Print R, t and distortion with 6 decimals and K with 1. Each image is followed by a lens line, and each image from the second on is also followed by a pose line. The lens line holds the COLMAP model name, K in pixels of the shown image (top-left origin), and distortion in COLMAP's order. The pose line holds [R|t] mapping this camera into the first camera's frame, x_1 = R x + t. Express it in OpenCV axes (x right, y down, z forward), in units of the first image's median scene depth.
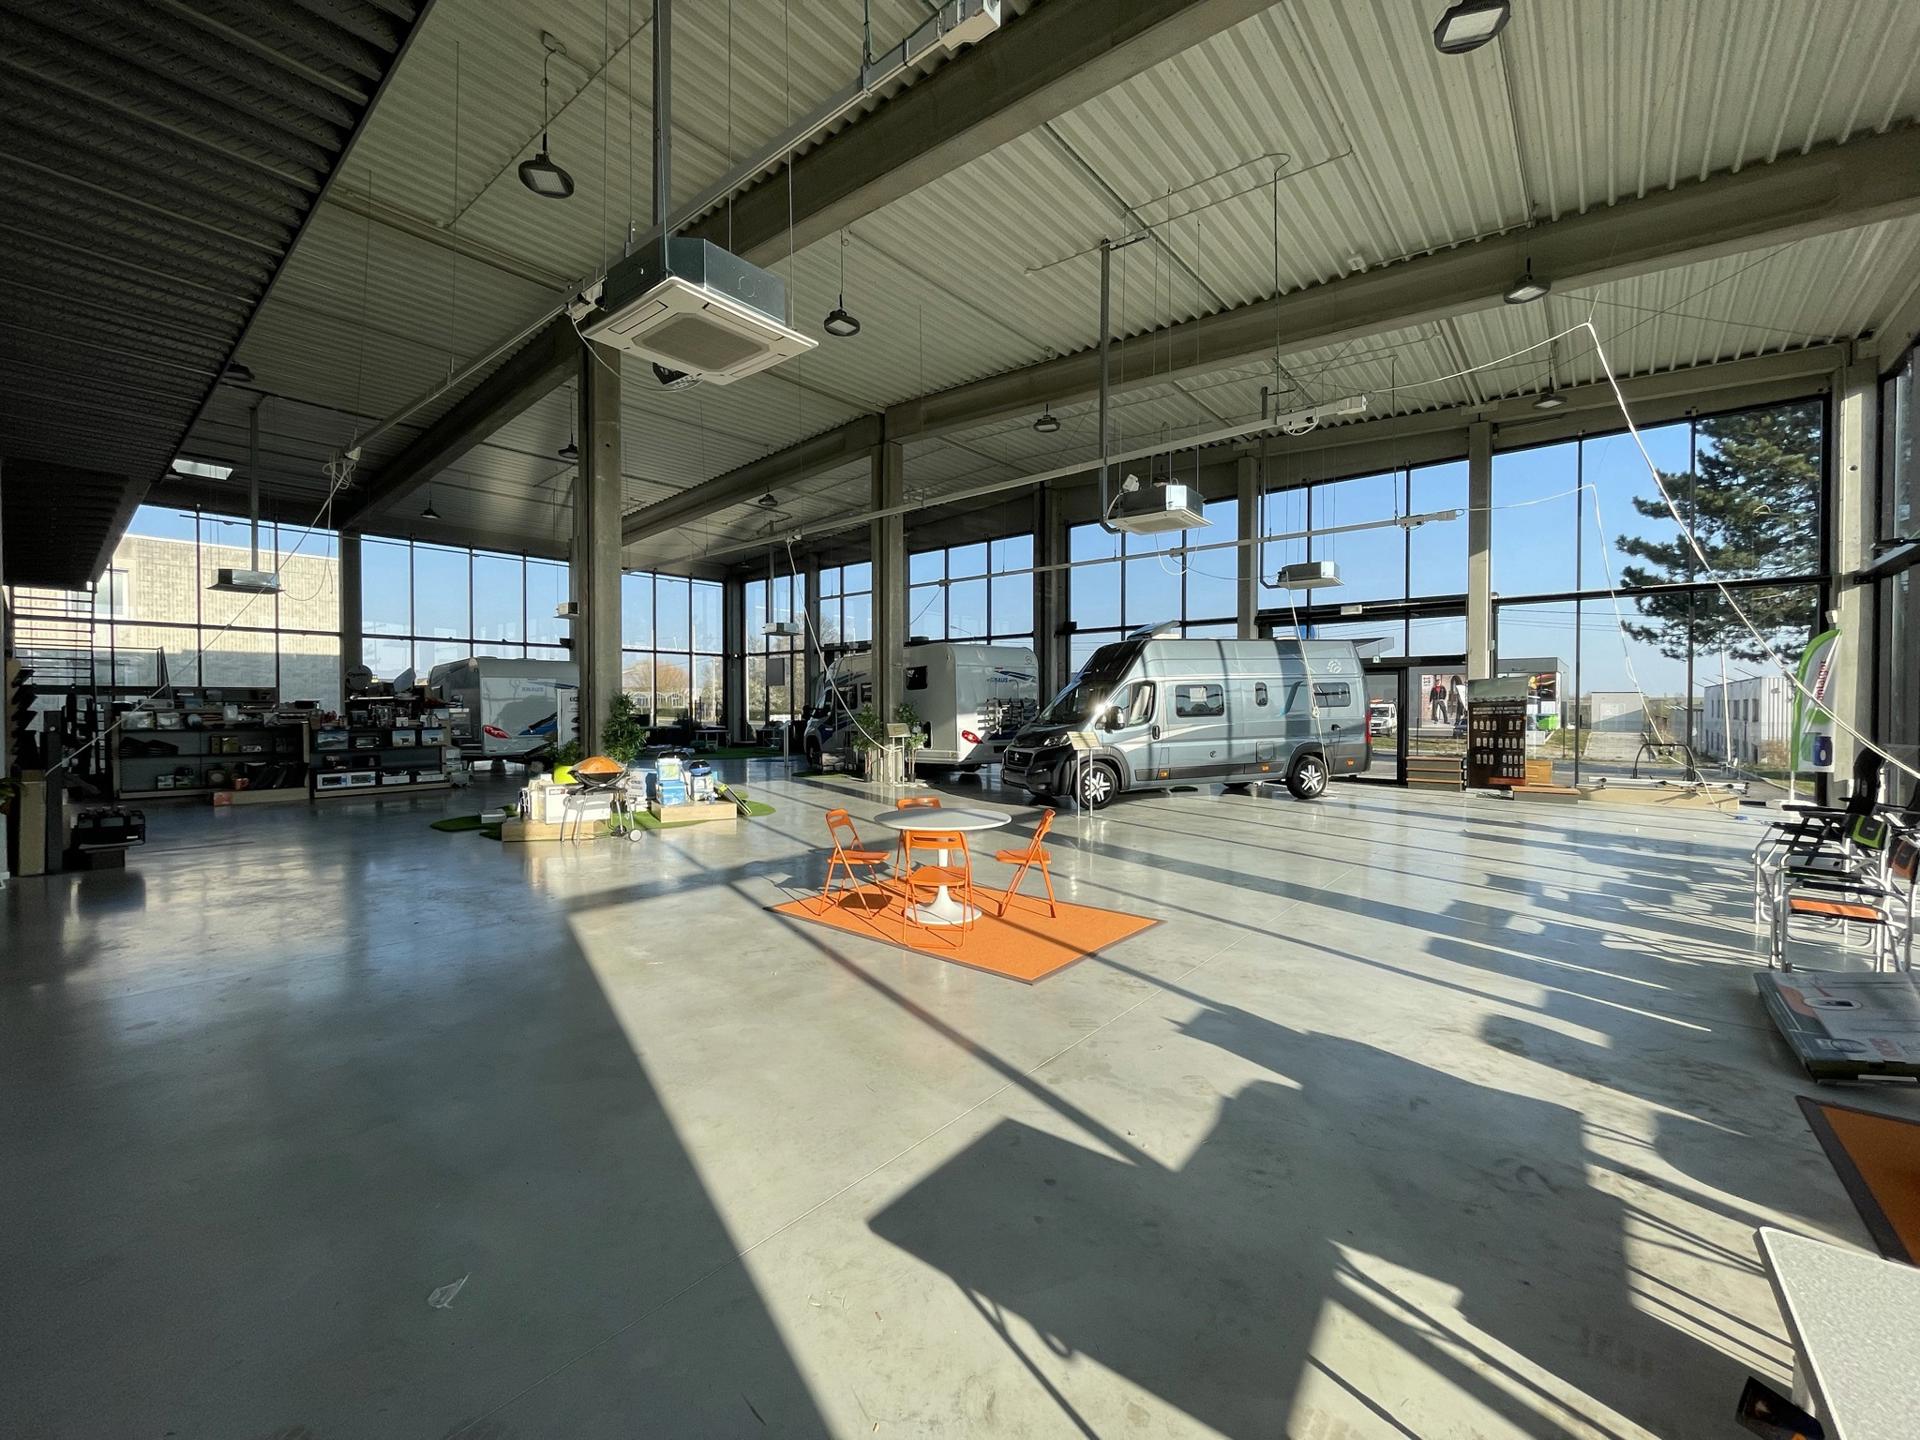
lens RADIAL K [[780.6, 0, 960.2], [0, 780.6, 721.2], [0, 0, 1]] dist [-0.006285, 0.000568]
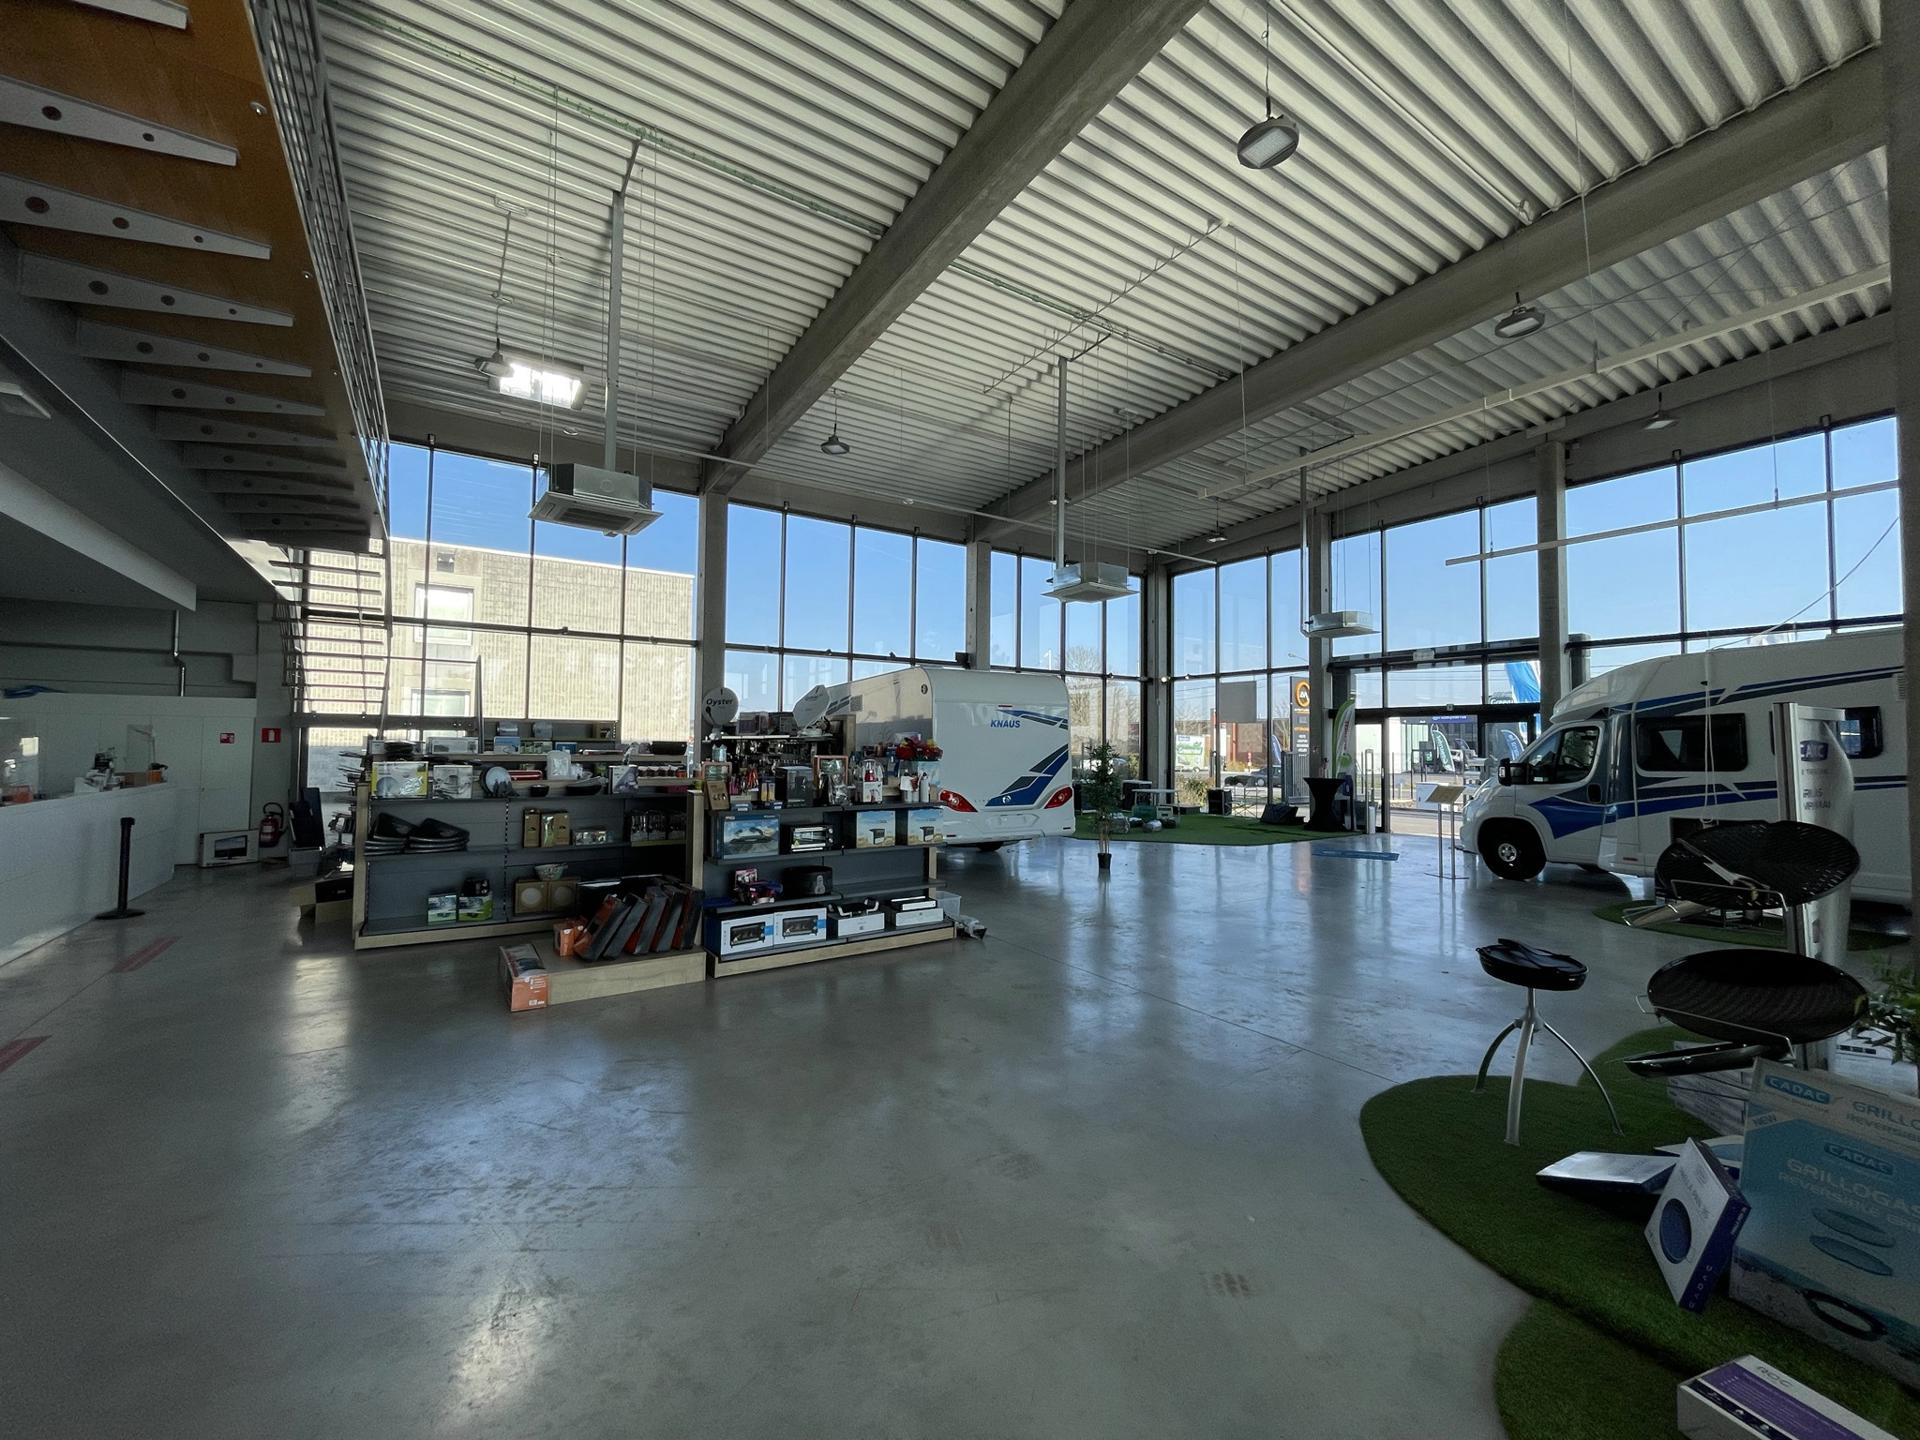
lens RADIAL K [[780.6, 0, 960.0], [0, 780.6, 712.7], [0, 0, 1]] dist [-0.006285, 0.000568]
pose [[0.959848, -0.002706, -0.280506, -0.536917], [-0.015089, 0.998008, -0.061258, -0.017578], [0.280113, 0.063031, 0.957895, 0.574775]]
